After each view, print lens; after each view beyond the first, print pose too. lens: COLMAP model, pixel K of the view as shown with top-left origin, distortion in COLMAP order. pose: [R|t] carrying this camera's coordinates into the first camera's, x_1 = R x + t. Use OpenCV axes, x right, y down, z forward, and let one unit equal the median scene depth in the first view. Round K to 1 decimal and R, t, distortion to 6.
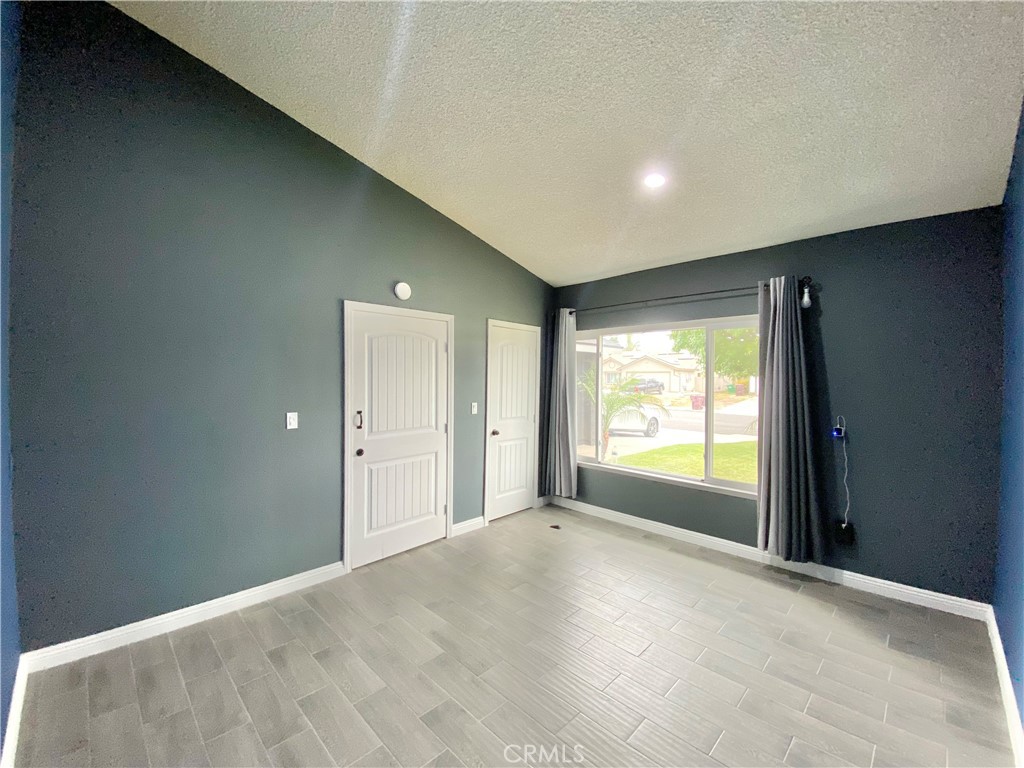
lens RADIAL K [[421.2, 0, 506.9], [0, 421.2, 379.9], [0, 0, 1]] dist [0.021083, -0.022912]
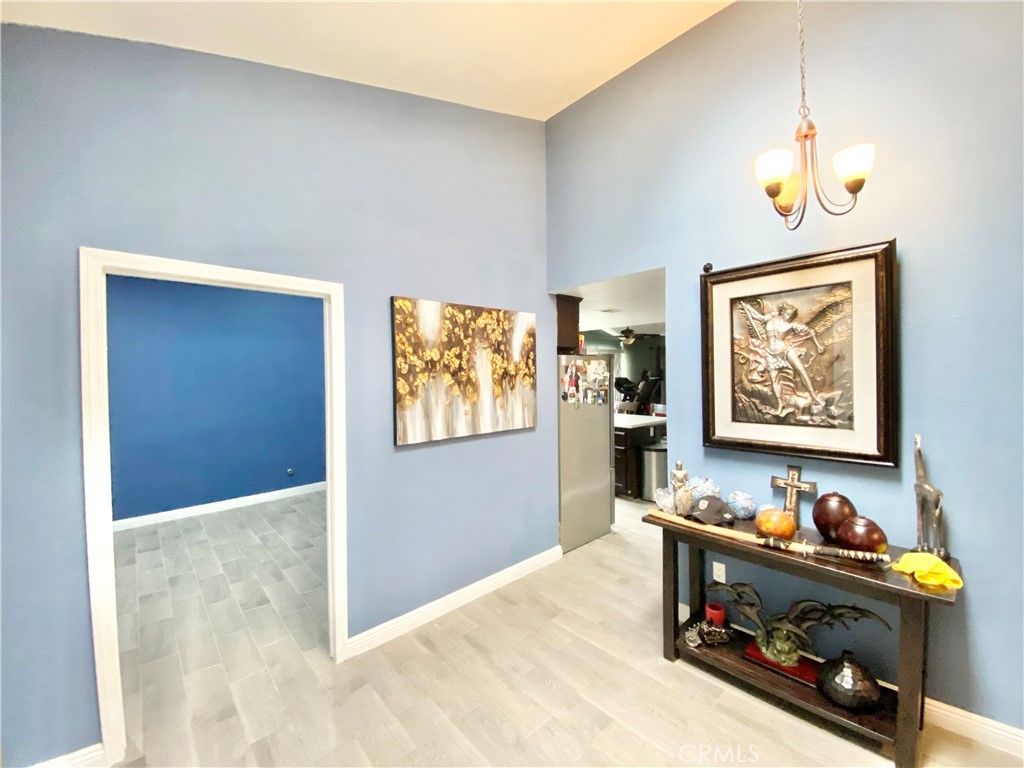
lens RADIAL K [[421.2, 0, 506.9], [0, 421.2, 379.9], [0, 0, 1]] dist [0.021083, -0.022912]
pose [[-0.998352, 0.002309, 0.057345, -1.082185], [0.004608, 0.999189, 0.039994, -0.092132], [-0.057206, 0.040192, -0.997553, 2.541885]]
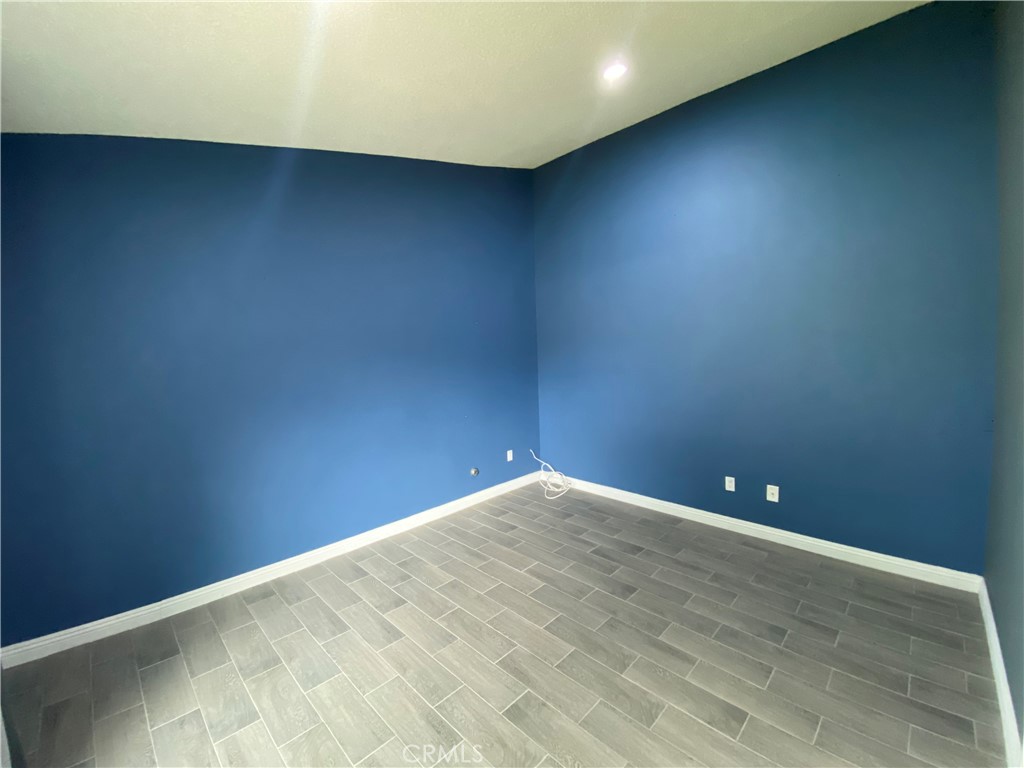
lens RADIAL K [[421.2, 0, 506.9], [0, 421.2, 379.9], [0, 0, 1]] dist [0.021083, -0.022912]
pose [[-0.999924, 0.011907, -0.003090, 0.200554], [0.011575, 0.995767, 0.091182, -0.036199], [0.004163, 0.091139, -0.995829, 1.995400]]
